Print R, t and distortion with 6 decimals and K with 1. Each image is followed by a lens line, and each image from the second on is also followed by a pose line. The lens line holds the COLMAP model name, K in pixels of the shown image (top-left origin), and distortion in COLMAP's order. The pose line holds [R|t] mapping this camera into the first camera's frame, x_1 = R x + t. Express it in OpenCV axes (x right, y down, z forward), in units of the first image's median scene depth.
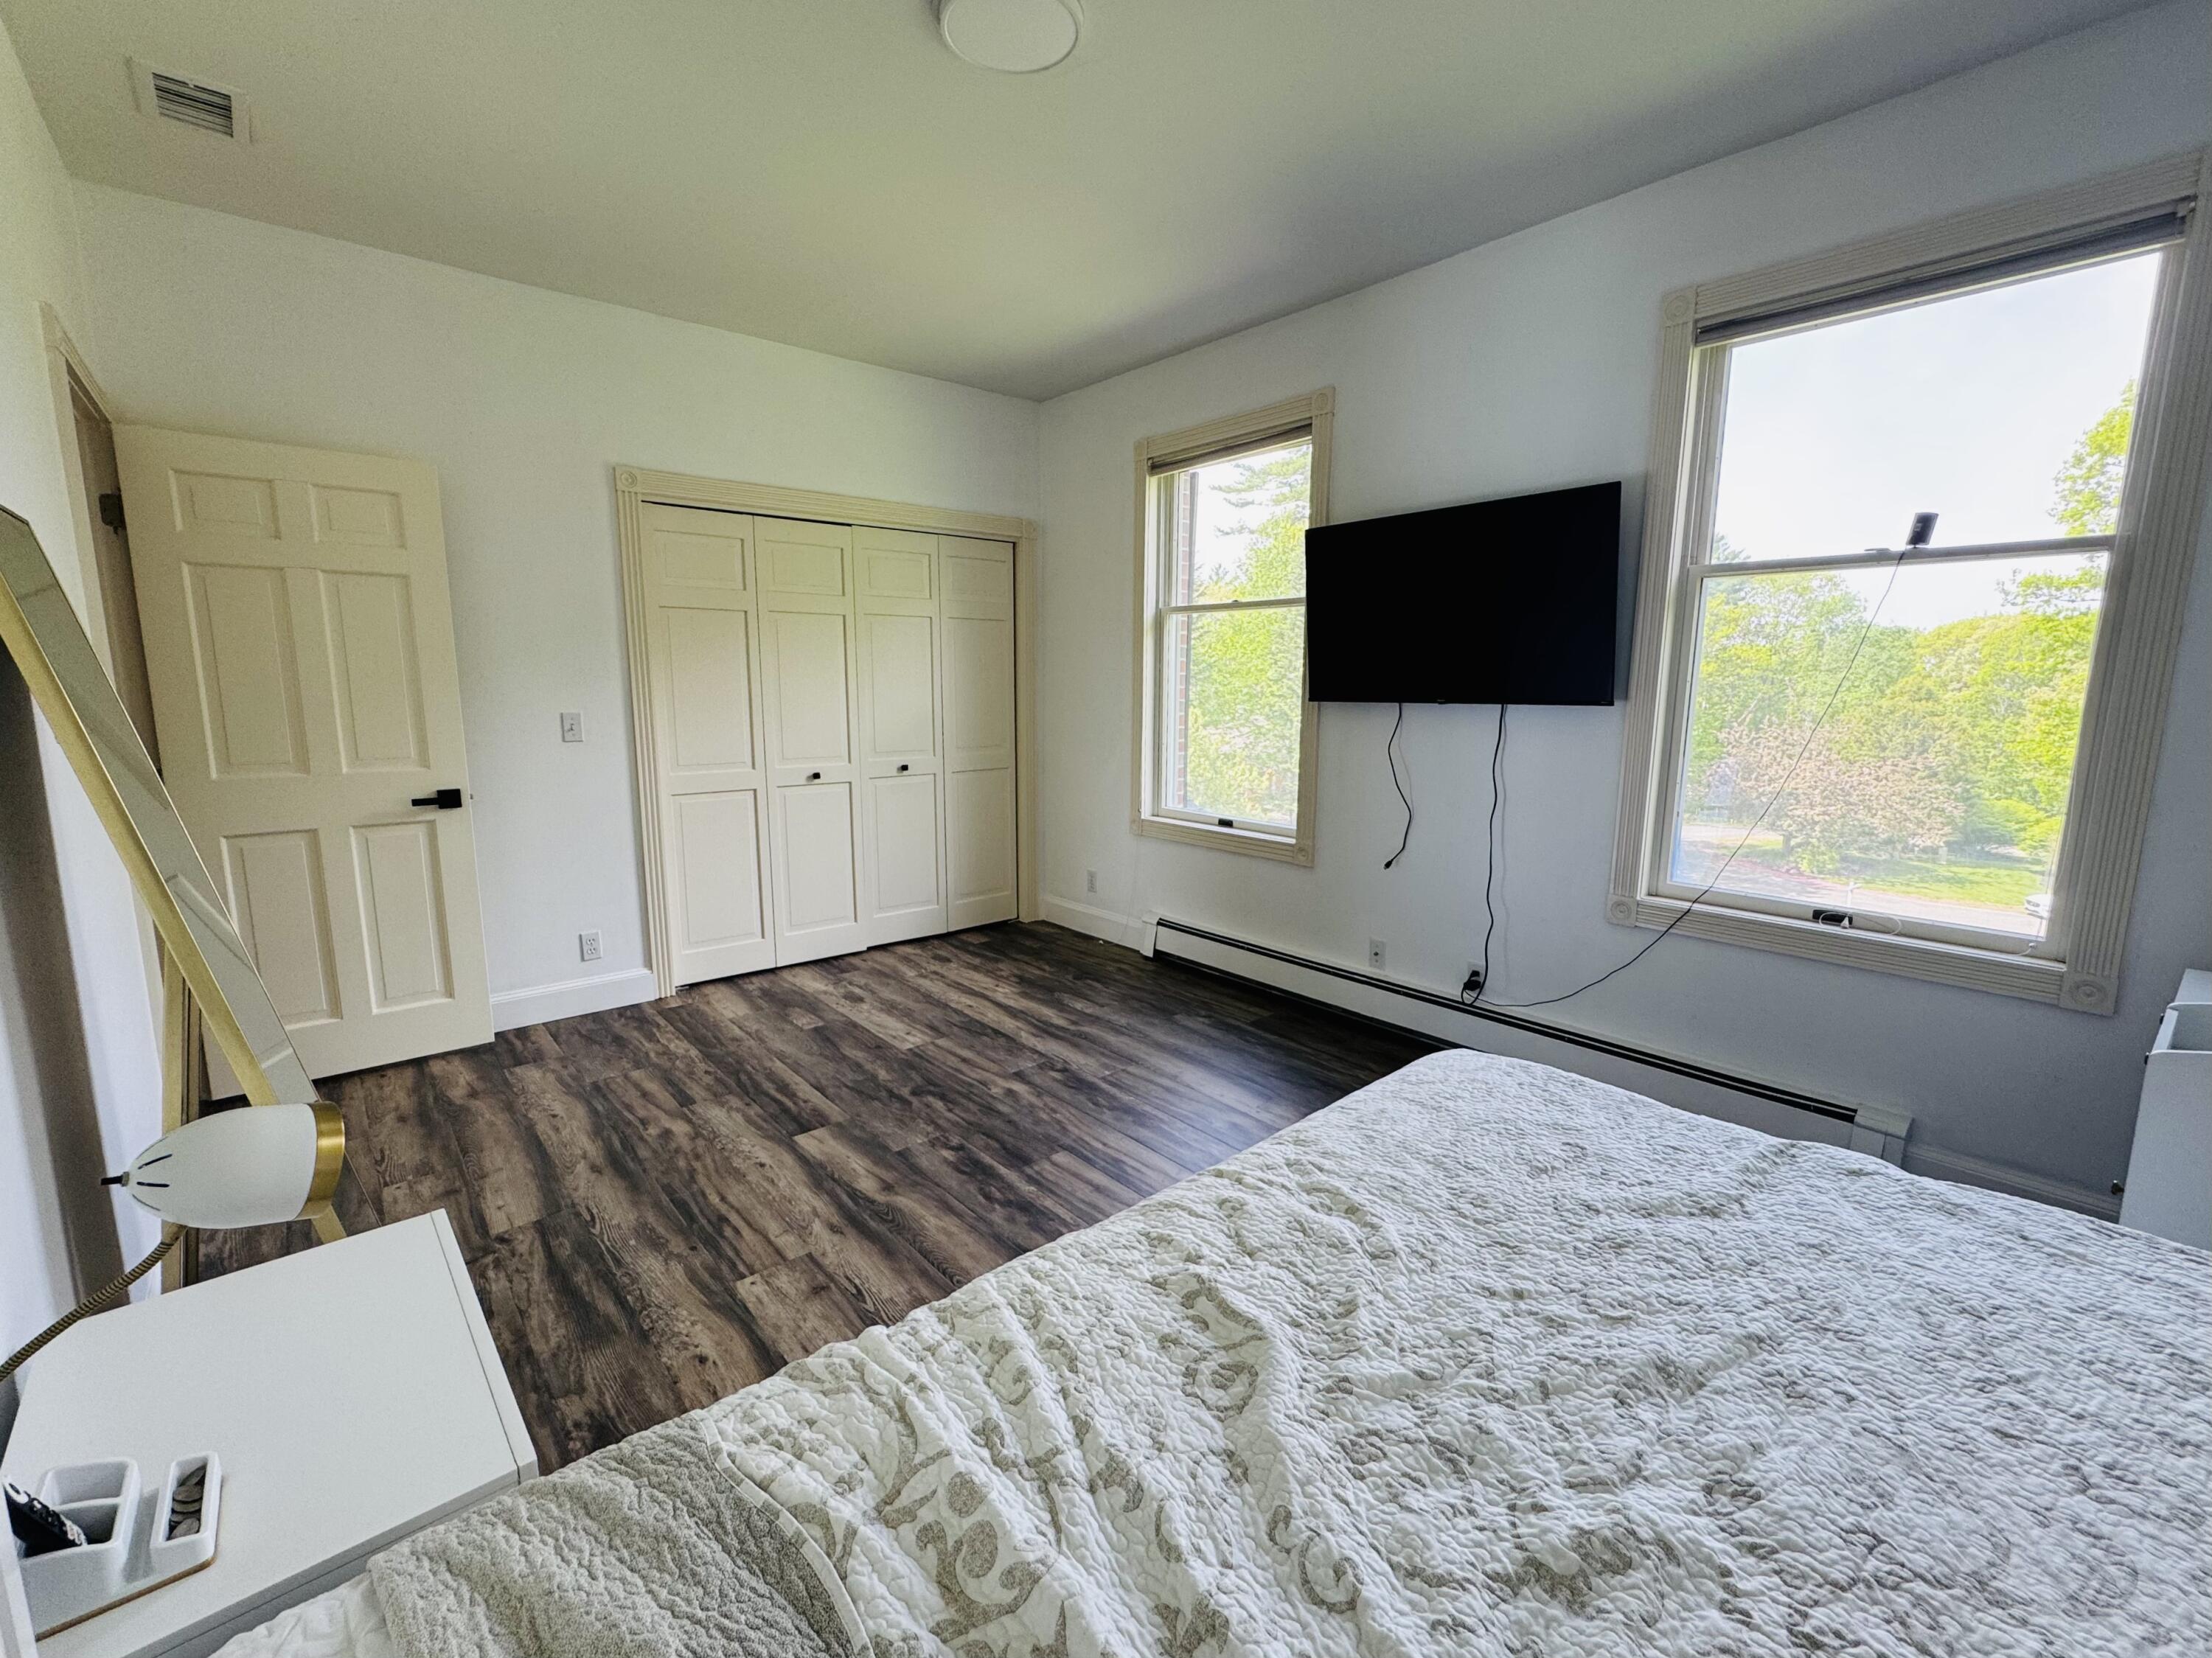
lens RADIAL K [[910.1, 0, 1107.8], [0, 910.1, 822.3], [0, 0, 1]] dist [-0.003899, -0.000044]
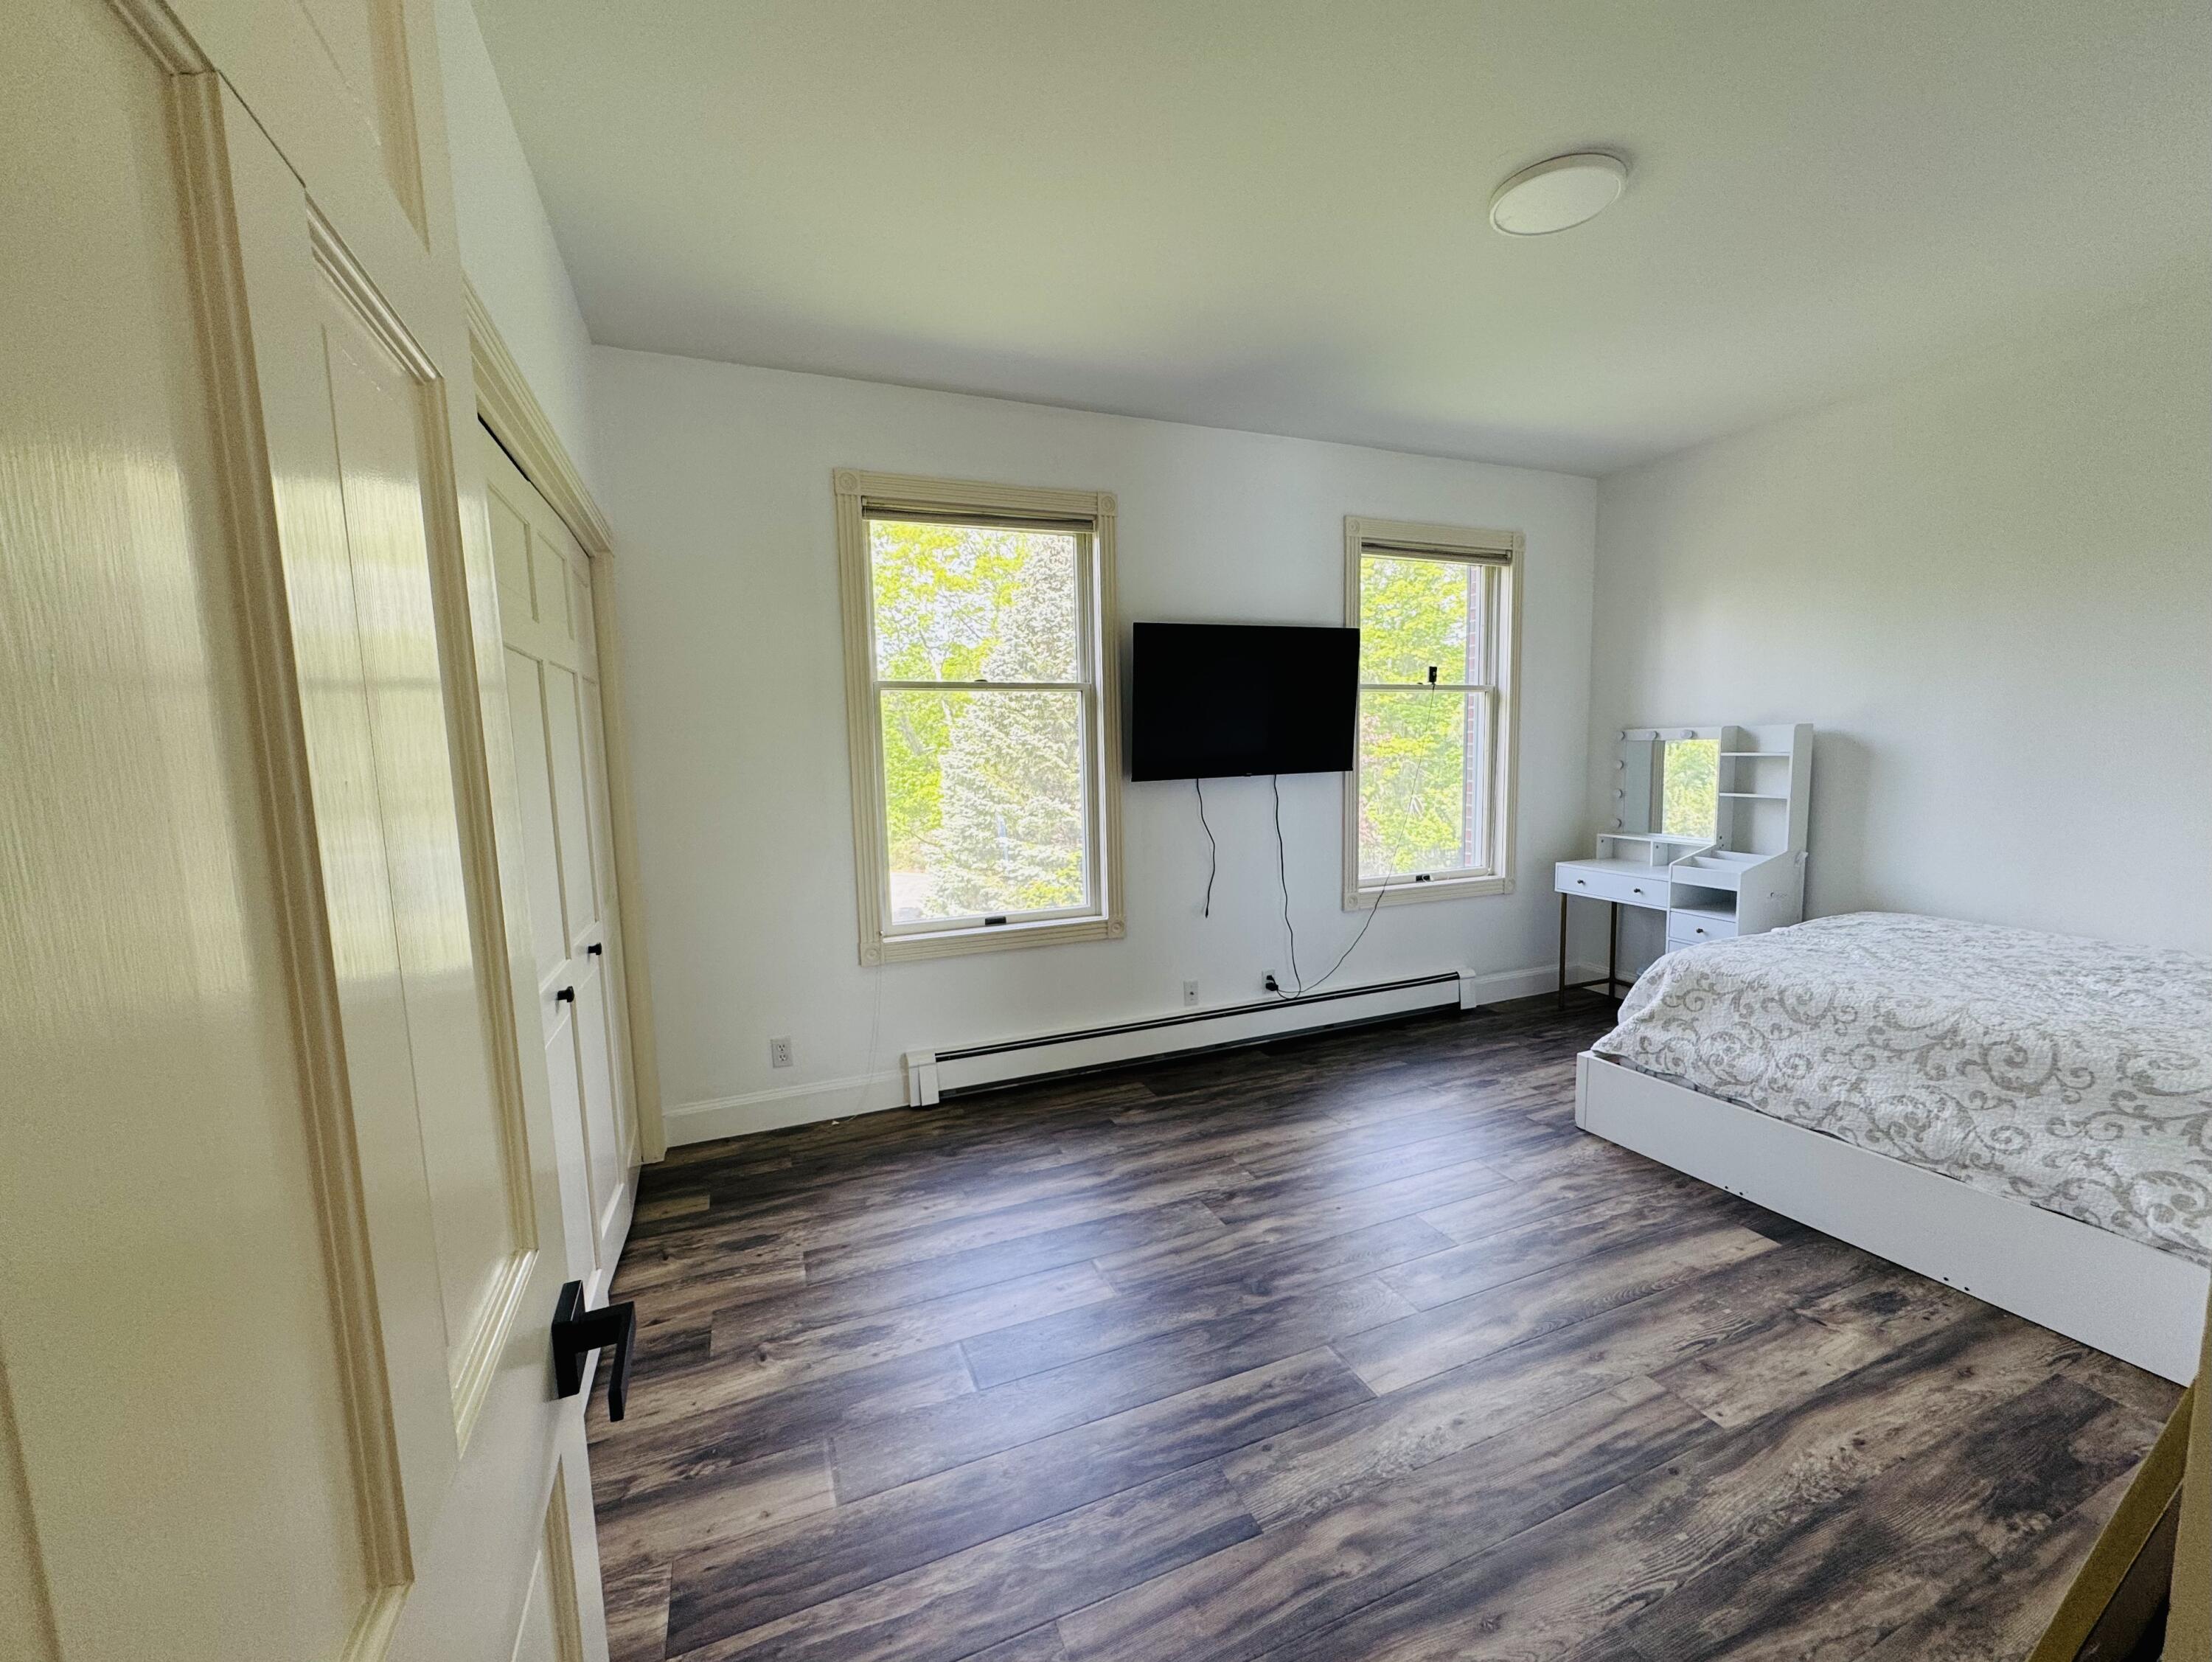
lens RADIAL K [[897.8, 0, 1109.8], [0, 897.8, 850.3], [0, 0, 1]] dist [-0.000787, 0.000050]
pose [[0.322358, -0.121247, 0.938821, -0.773079], [0.171236, 0.982871, 0.068140, -0.127540], [-0.931002, 0.138794, 0.337598, 0.666192]]
